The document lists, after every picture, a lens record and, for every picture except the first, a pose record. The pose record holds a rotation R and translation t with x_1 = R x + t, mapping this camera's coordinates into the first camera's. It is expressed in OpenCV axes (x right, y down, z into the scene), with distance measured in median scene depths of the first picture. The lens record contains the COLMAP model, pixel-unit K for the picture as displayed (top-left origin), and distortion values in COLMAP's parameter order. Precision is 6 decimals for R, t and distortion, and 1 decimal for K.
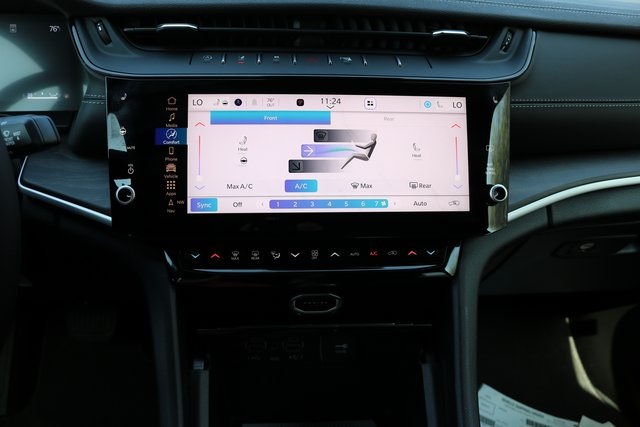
lens RADIAL K [[529.3, 0, 320.0], [0, 529.3, 213.5], [0, 0, 1]] dist [-0.165795, 0.130054]
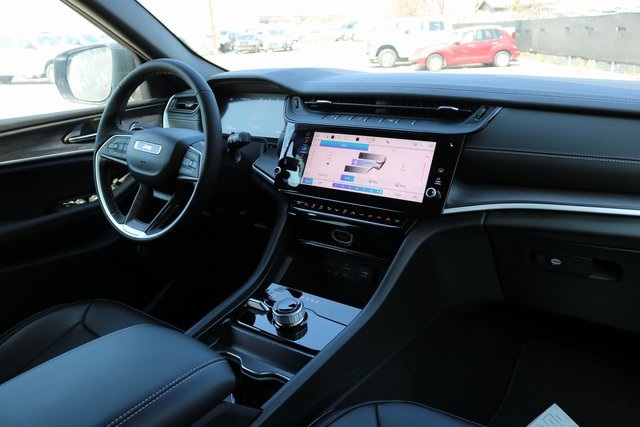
lens RADIAL K [[529.3, 0, 320.0], [0, 529.3, 213.5], [0, 0, 1]] dist [-0.165795, 0.130054]
pose [[0.761456, 0.145562, -0.631662, 1.187080], [-0.236831, 0.969566, -0.062065, 0.230860], [0.603404, 0.196857, 0.772756, -0.617197]]
